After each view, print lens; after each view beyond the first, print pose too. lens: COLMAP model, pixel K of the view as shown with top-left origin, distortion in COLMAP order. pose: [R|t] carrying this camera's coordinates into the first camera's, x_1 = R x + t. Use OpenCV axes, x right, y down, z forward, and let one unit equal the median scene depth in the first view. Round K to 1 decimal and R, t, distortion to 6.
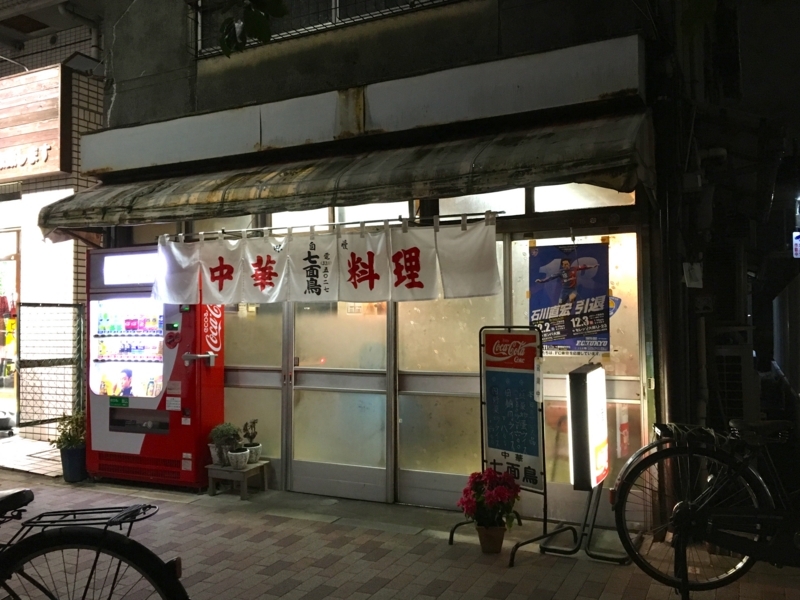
lens RADIAL K [[677.4, 0, 400.0], [0, 677.4, 300.0], [0, 0, 1]] dist [0.039382, -0.003329]
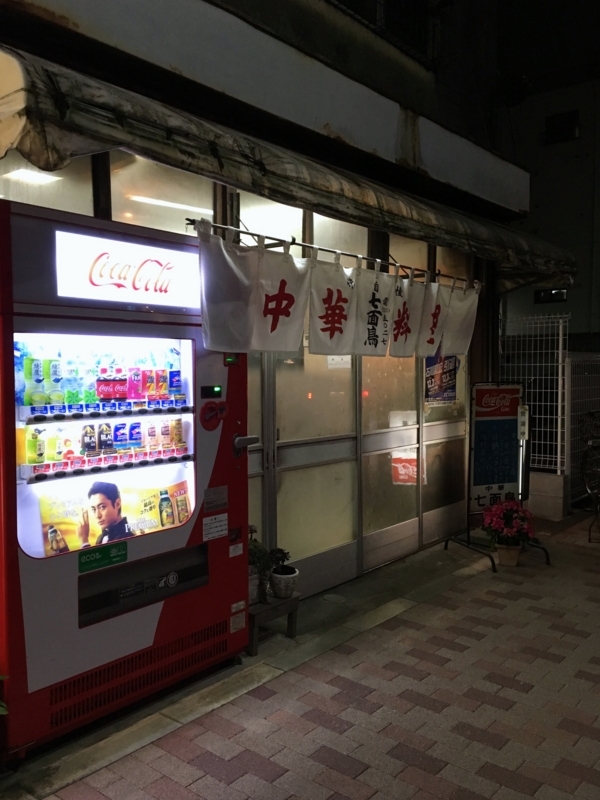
lens RADIAL K [[677.4, 0, 300.0], [0, 677.4, 400.0], [0, 0, 1]] dist [0.039382, -0.003329]
pose [[0.267919, -0.038991, 0.962652, -0.912898], [-0.029758, 0.998369, 0.048719, 0.018362], [-0.962982, -0.041700, 0.266322, 0.841340]]
